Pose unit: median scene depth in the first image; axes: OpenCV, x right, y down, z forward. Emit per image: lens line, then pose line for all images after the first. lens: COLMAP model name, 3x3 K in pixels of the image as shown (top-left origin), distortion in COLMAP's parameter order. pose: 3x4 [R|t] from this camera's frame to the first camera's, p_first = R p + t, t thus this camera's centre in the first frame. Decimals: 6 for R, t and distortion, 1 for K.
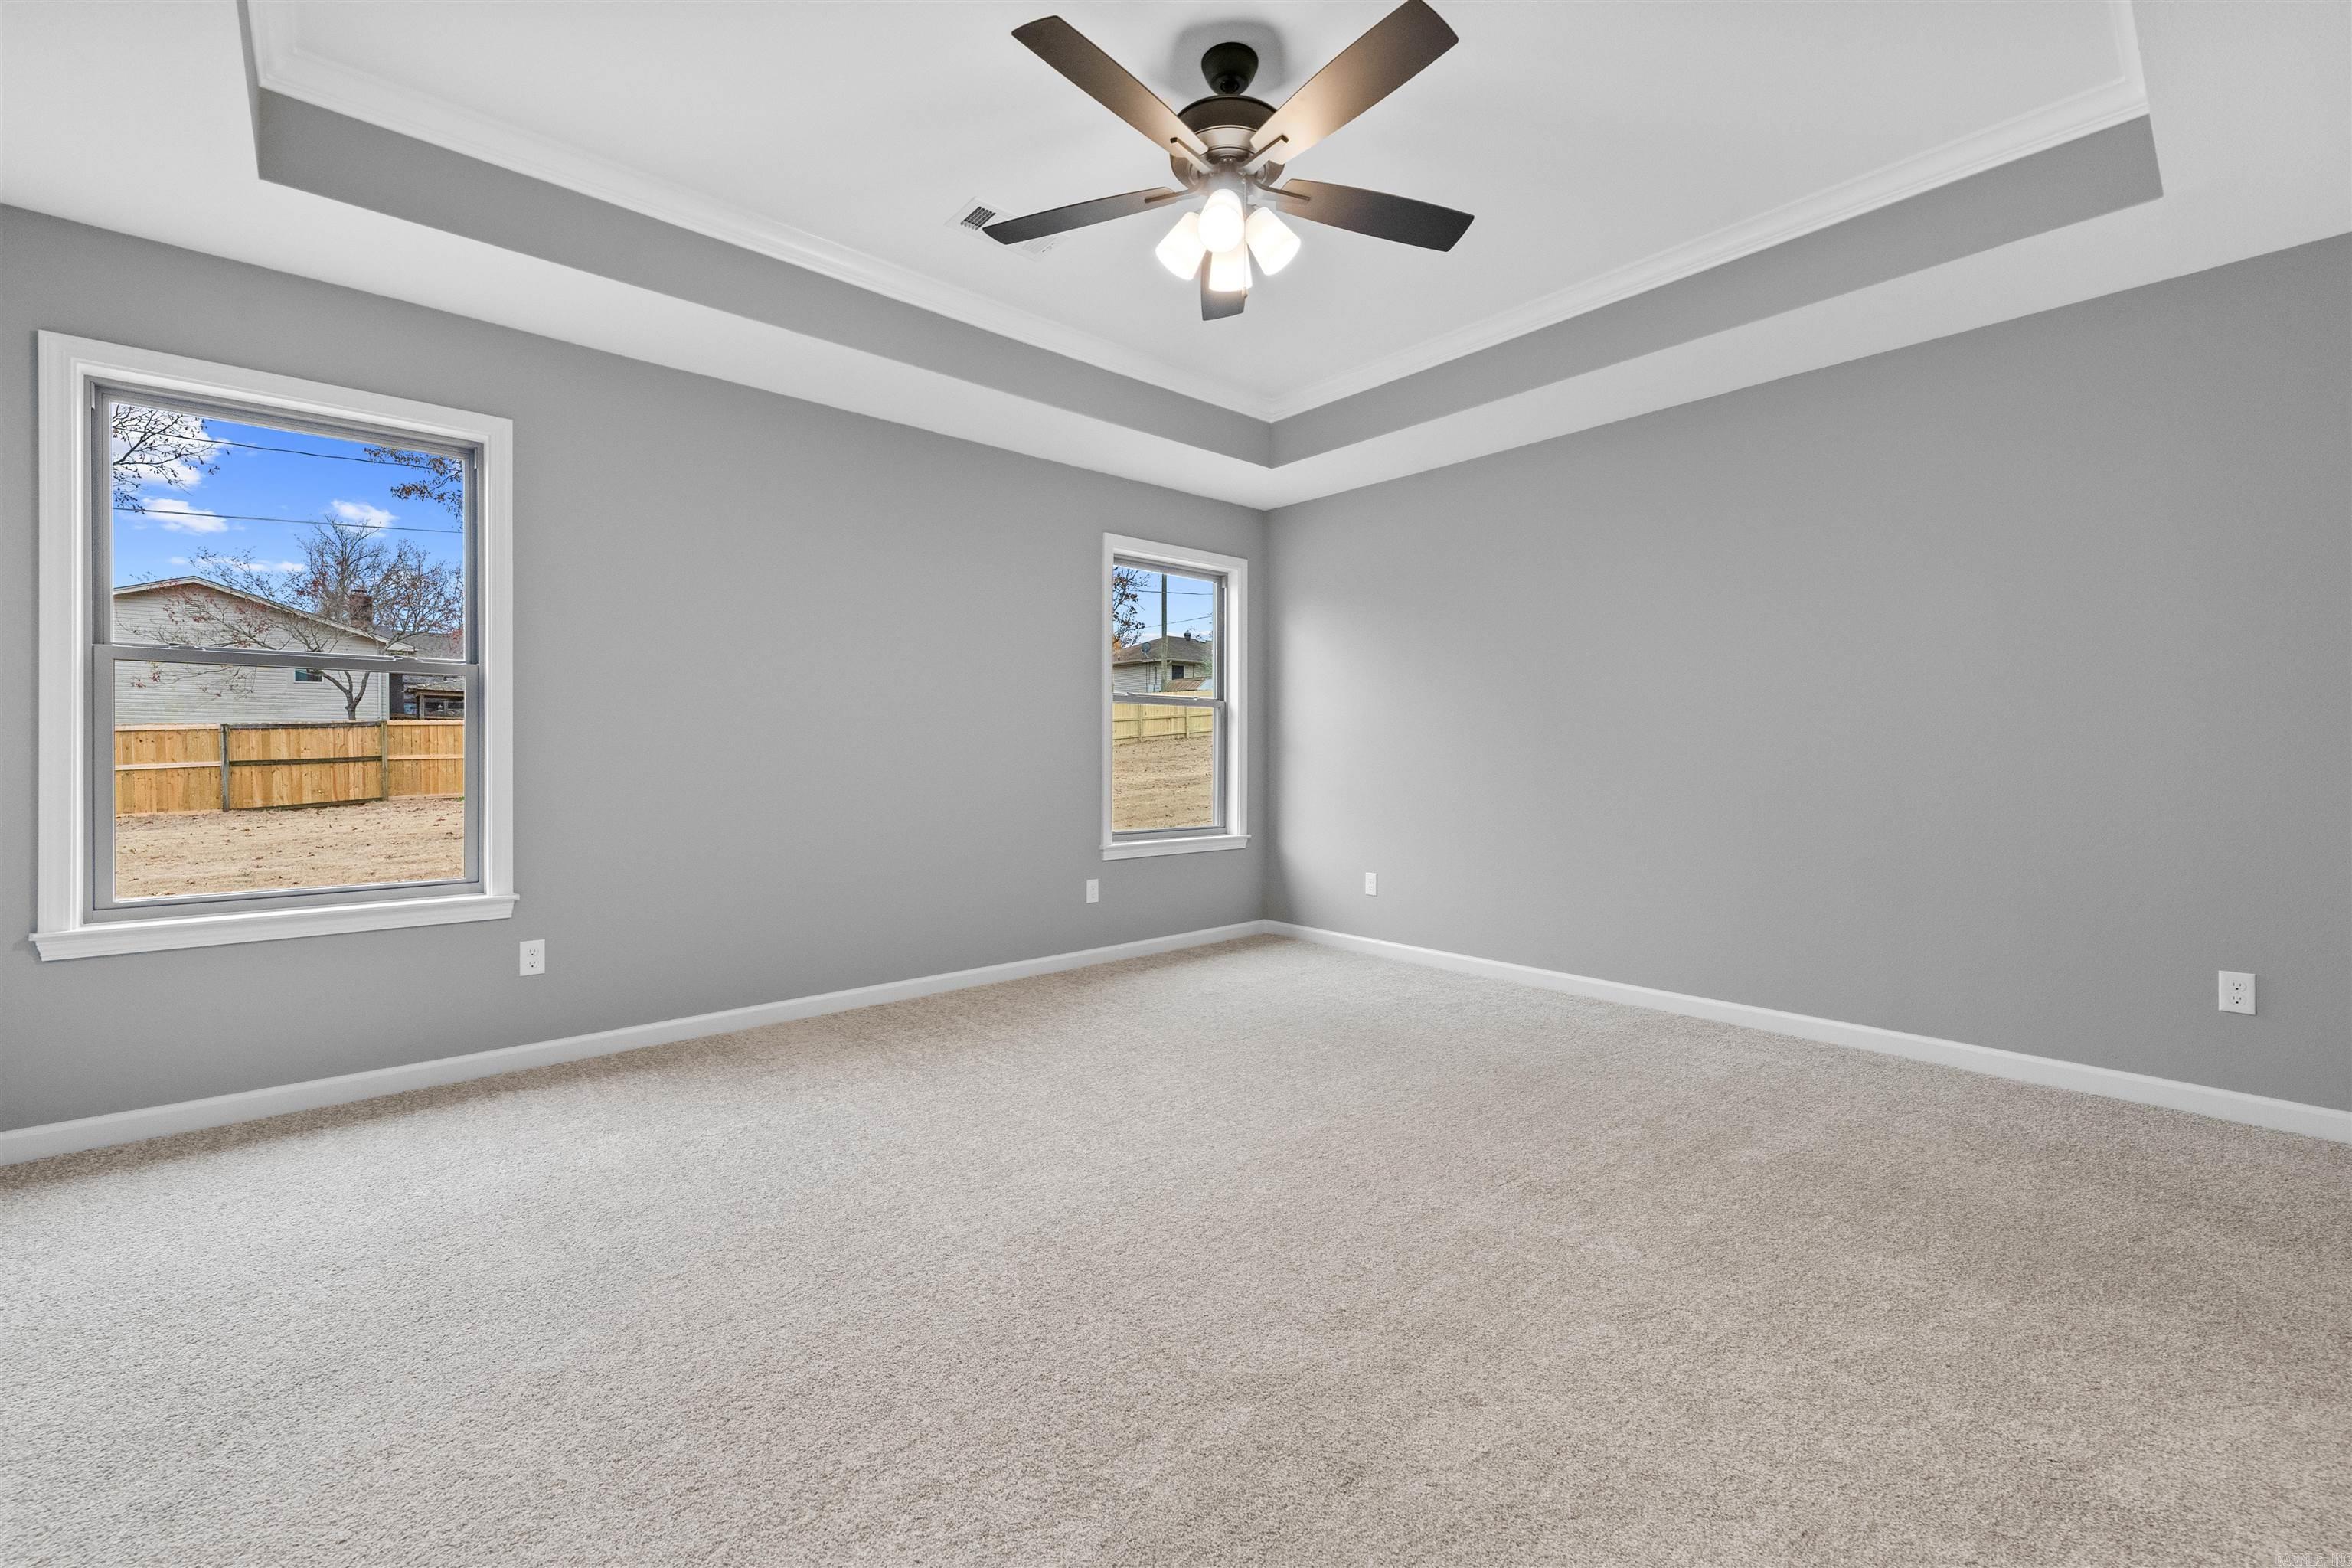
lens RADIAL K [[941.4, 0, 1174.7], [0, 941.4, 757.7], [0, 0, 1]] dist [-0.000541, -0.000139]
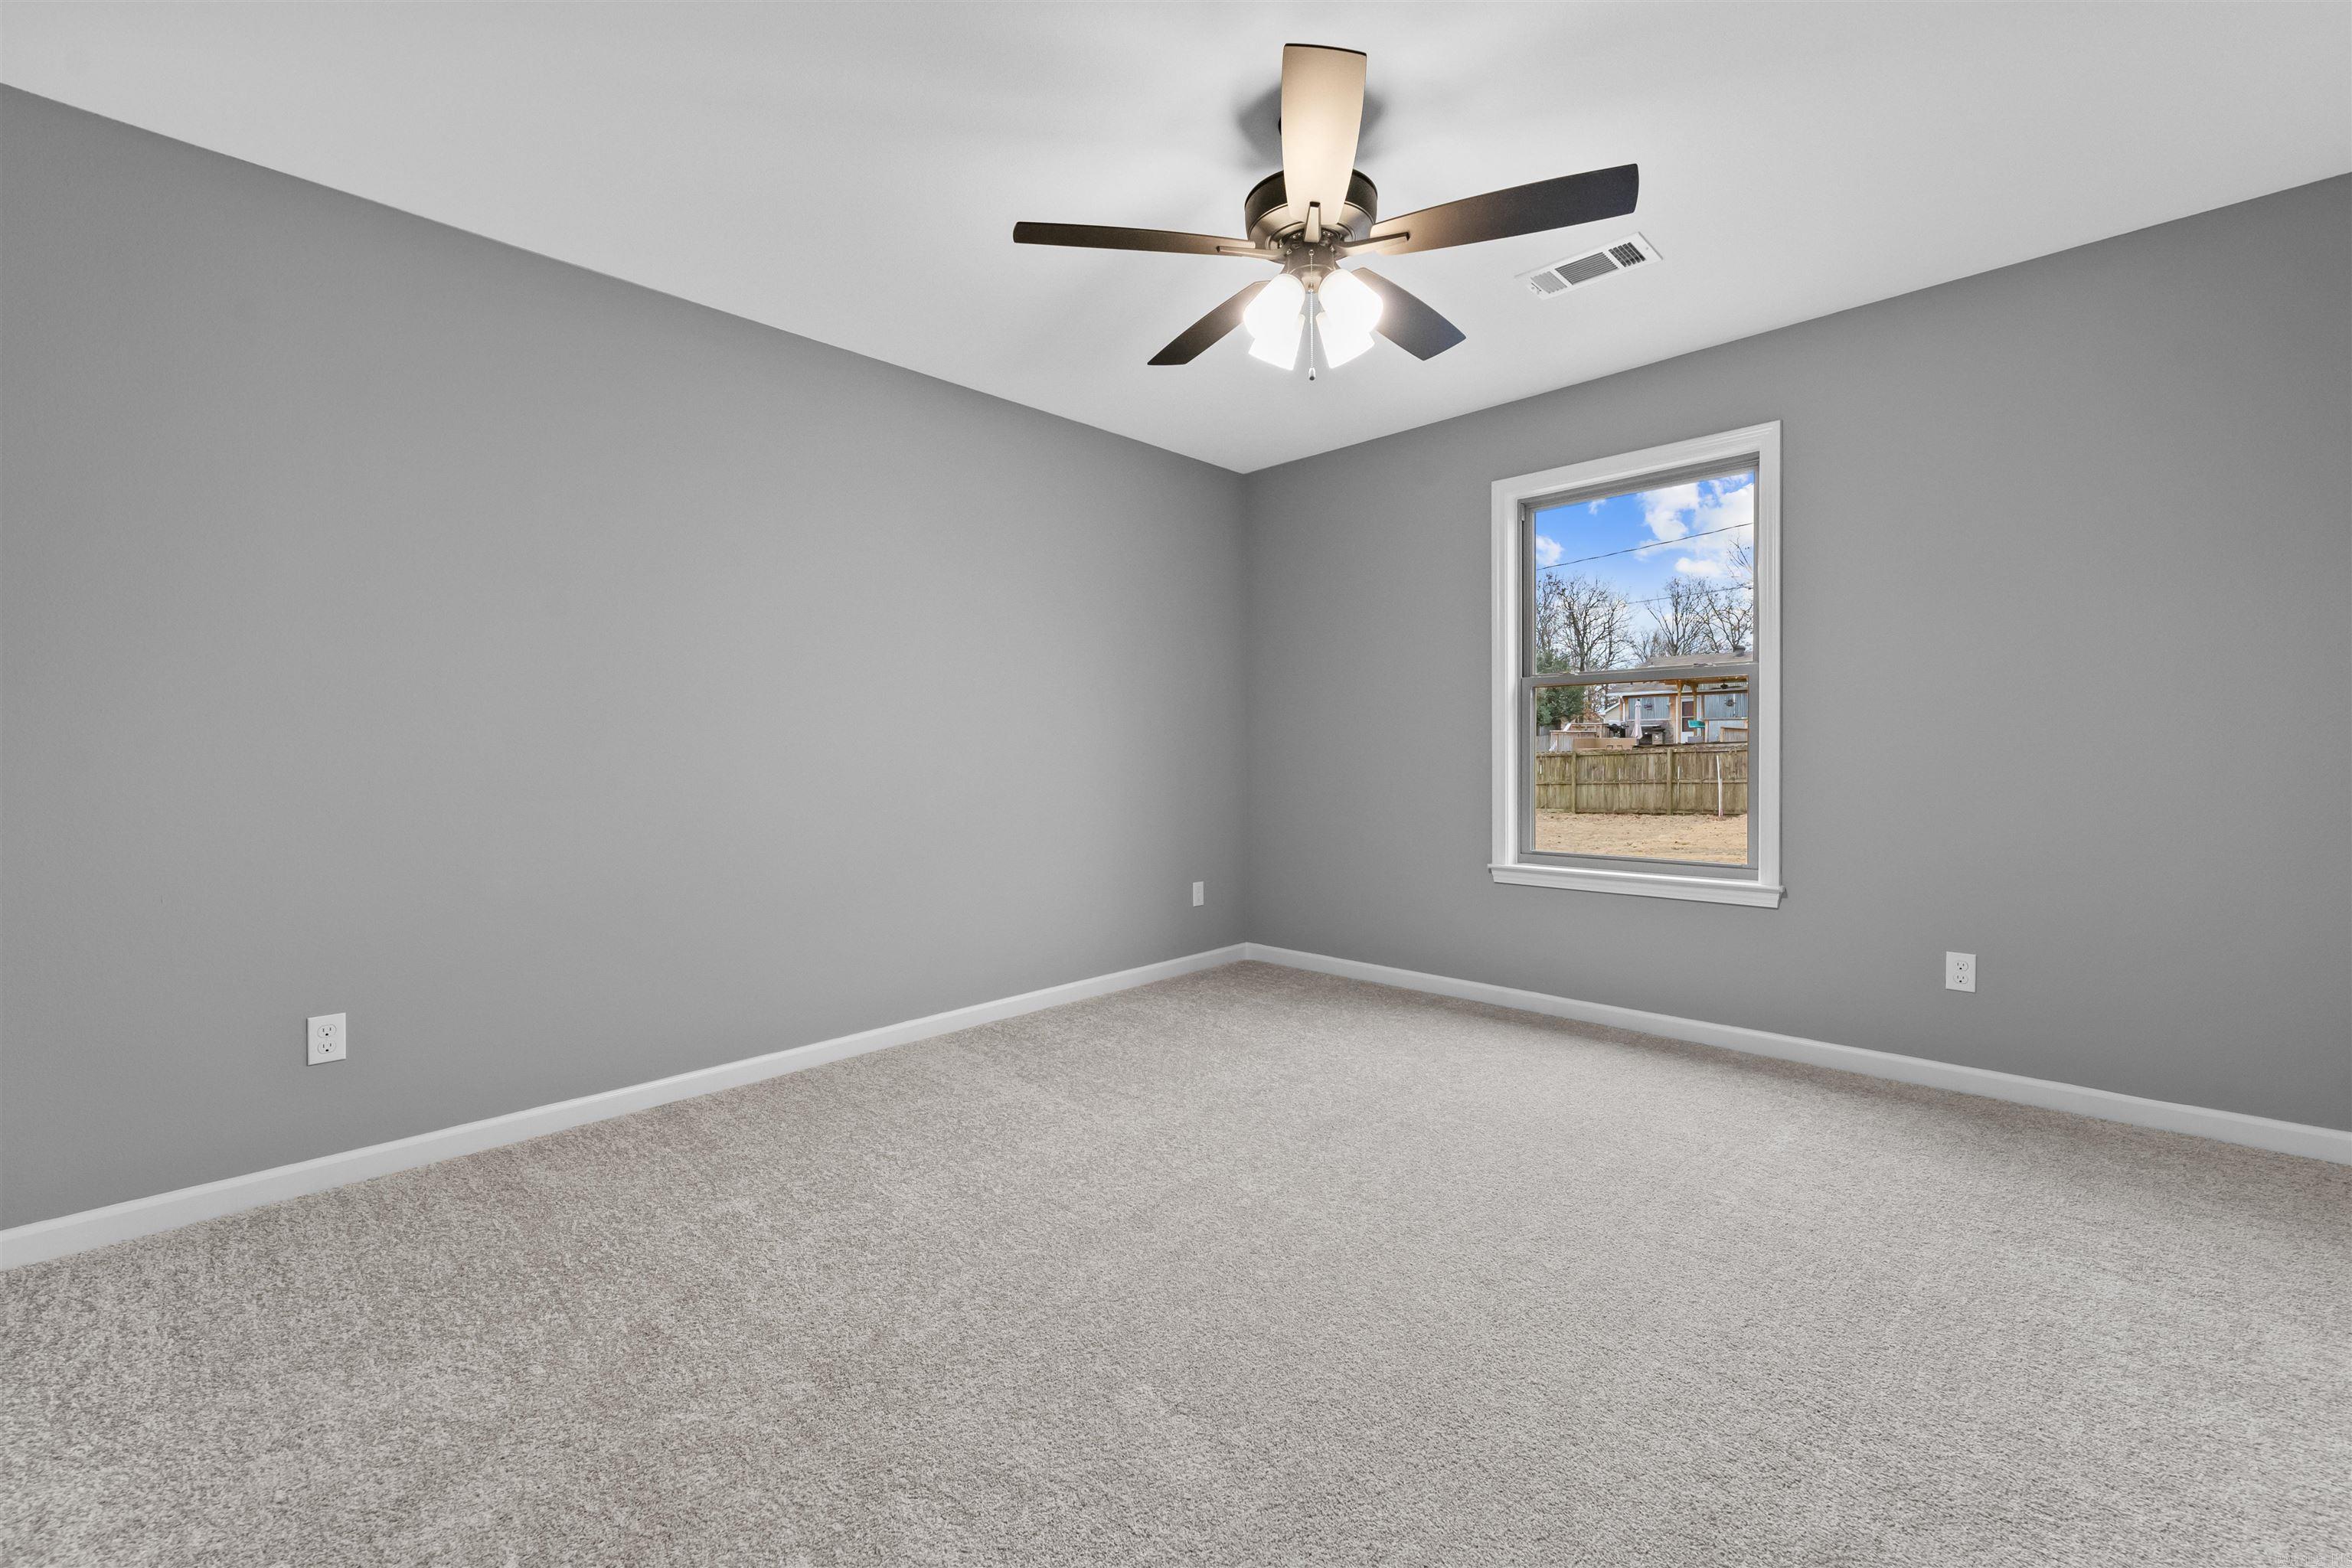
lens RADIAL K [[976.9, 0, 1176.0], [0, 976.9, 784.0], [0, 0, 1]] dist [0.000230, 0.000011]
pose [[0.078934, 0.032440, -0.996352, 0.370070], [0.003404, 0.999456, 0.032810, -0.003496], [0.996874, -0.005982, 0.078781, 0.317932]]
